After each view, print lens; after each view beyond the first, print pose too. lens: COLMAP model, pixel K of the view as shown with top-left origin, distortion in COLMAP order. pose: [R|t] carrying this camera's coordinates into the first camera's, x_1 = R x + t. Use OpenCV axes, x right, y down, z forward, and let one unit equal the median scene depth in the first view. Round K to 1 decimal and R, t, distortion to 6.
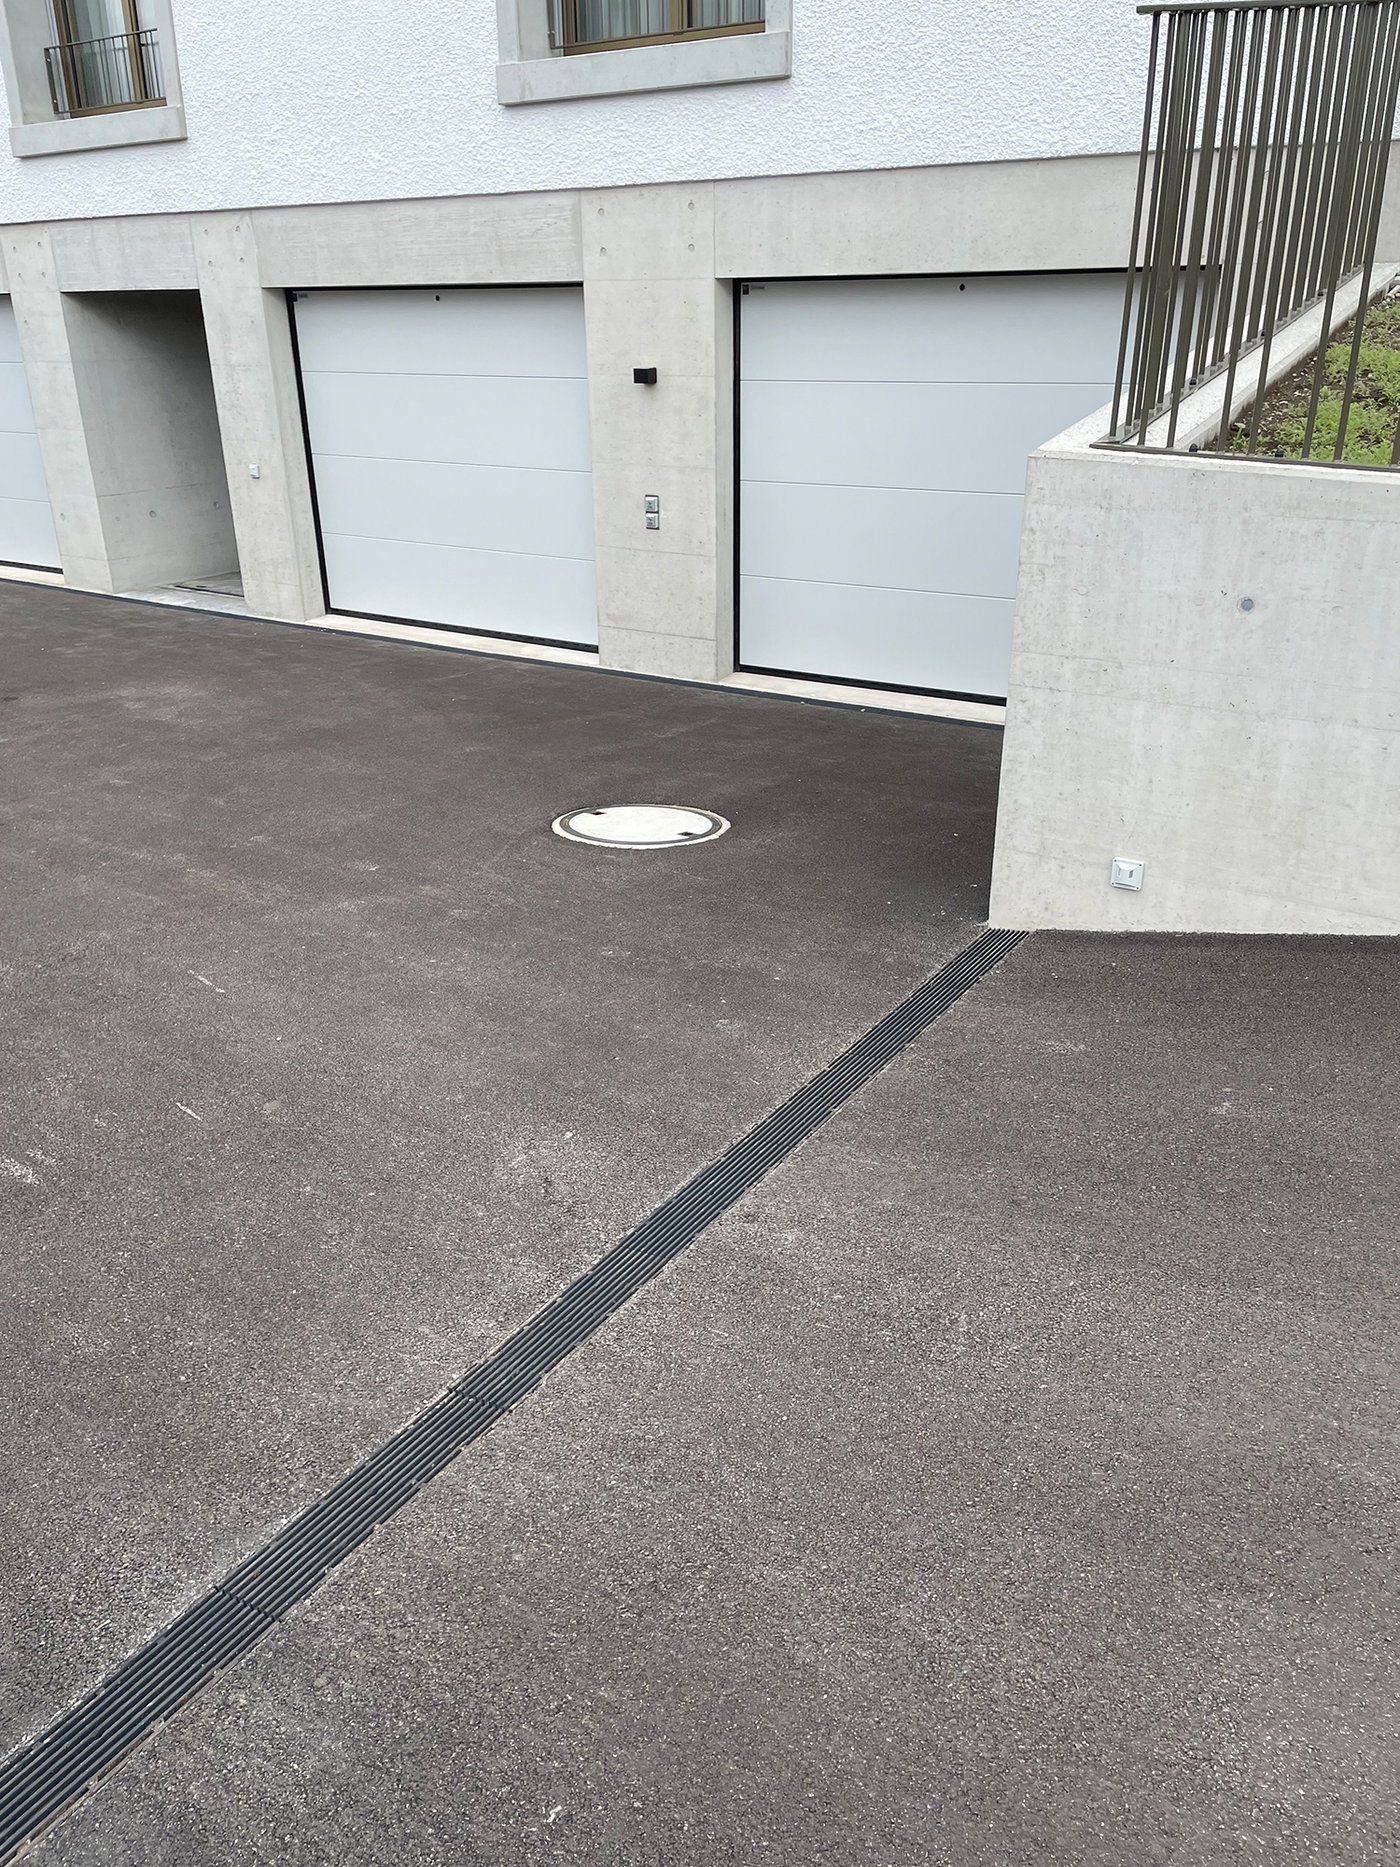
lens RADIAL K [[1383.9, 0, 733.3], [0, 1383.9, 927.5], [0, 0, 1]] dist [0.080873, -0.101690]
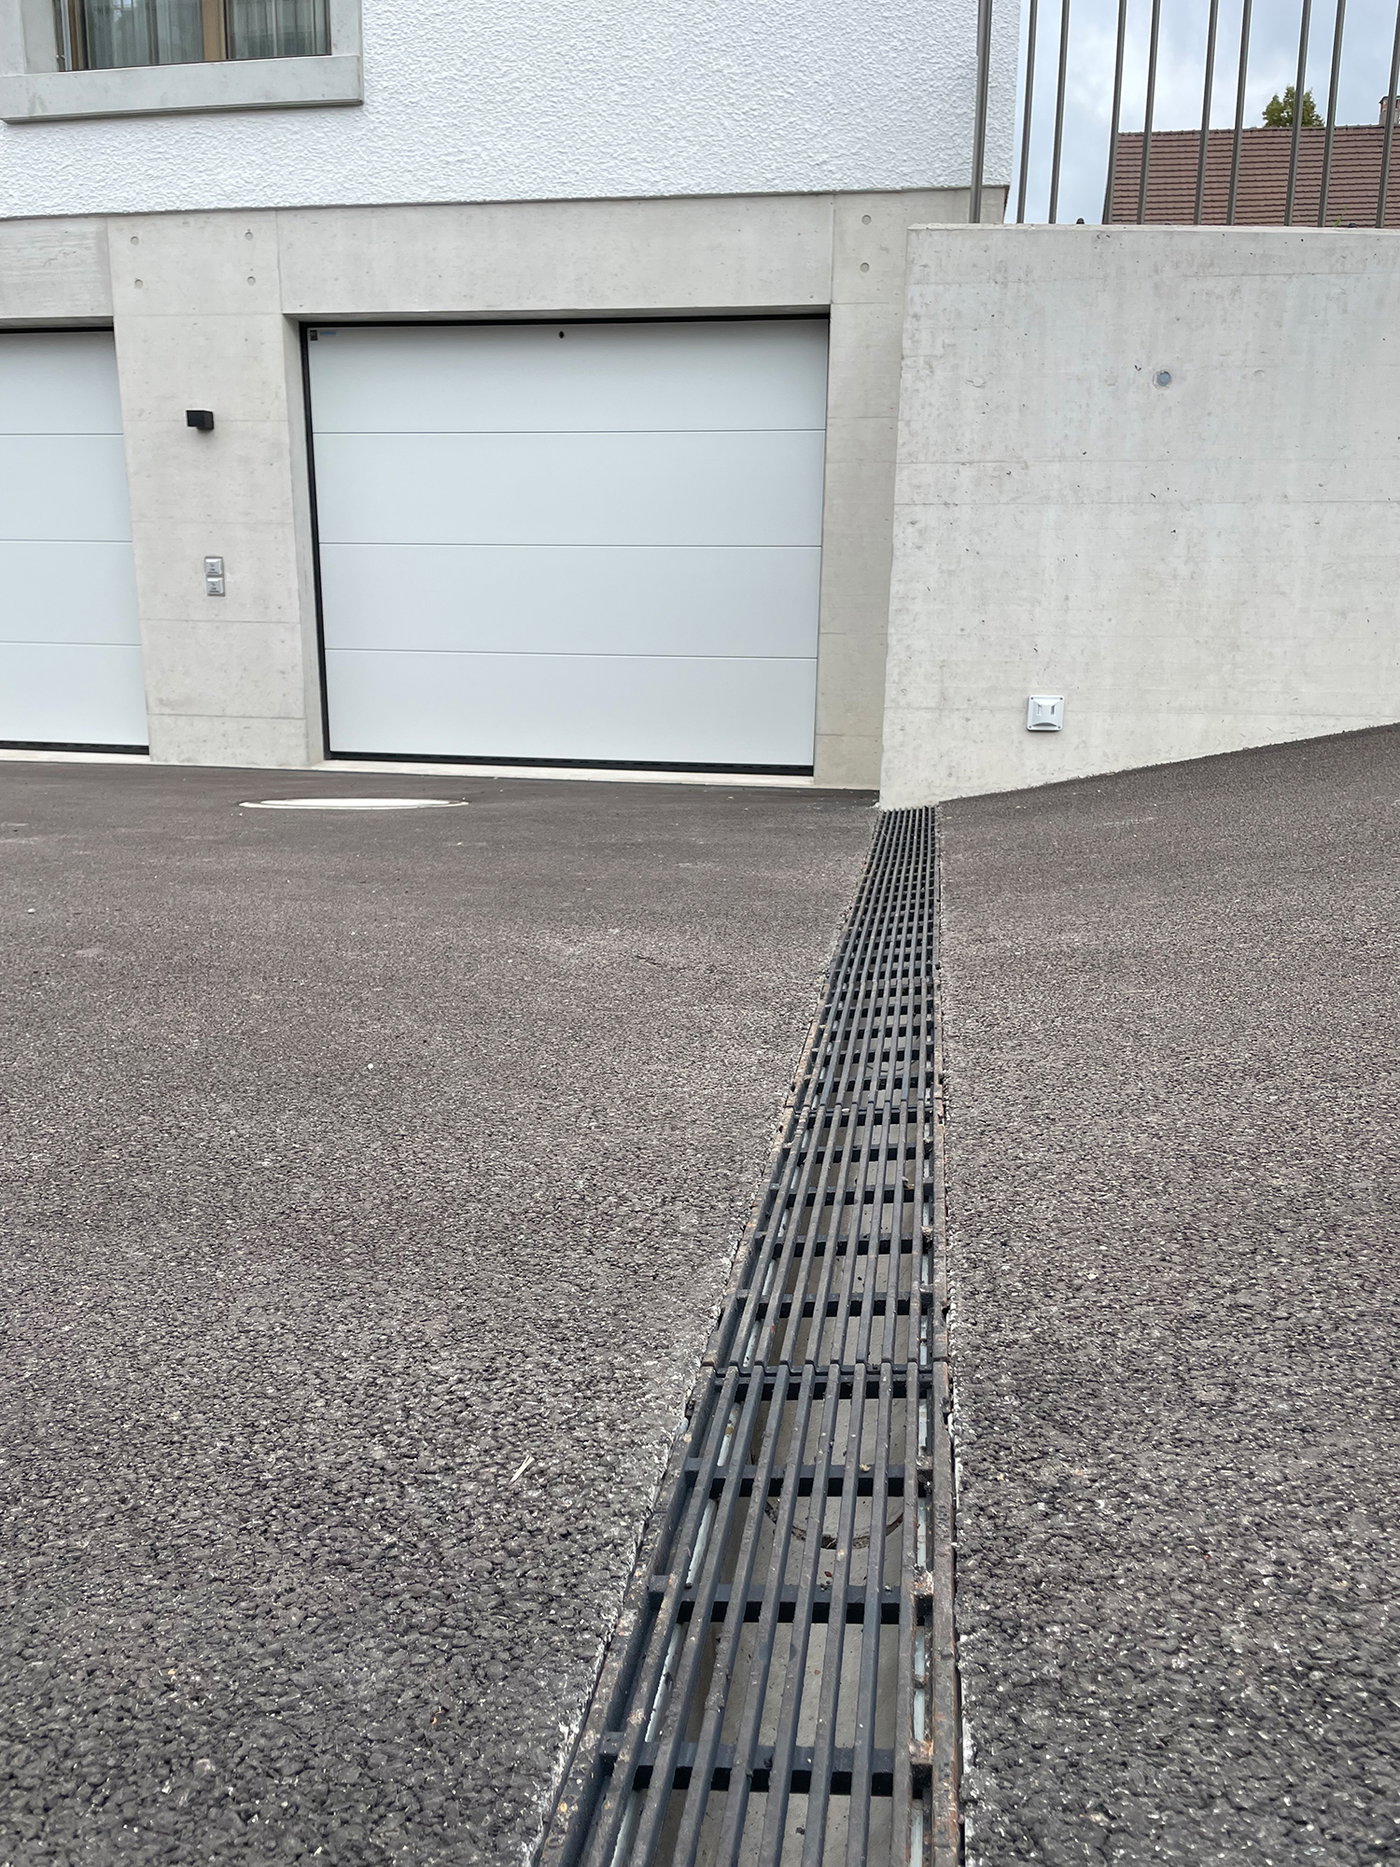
lens RADIAL K [[1383.9, 0, 733.3], [0, 1383.9, 927.5], [0, 0, 1]] dist [0.080873, -0.101690]
pose [[0.921546, -0.077261, 0.380504, -0.245965], [0.141757, 0.979302, -0.144475, 0.194683], [-0.361466, 0.187080, 0.913424, 0.293811]]
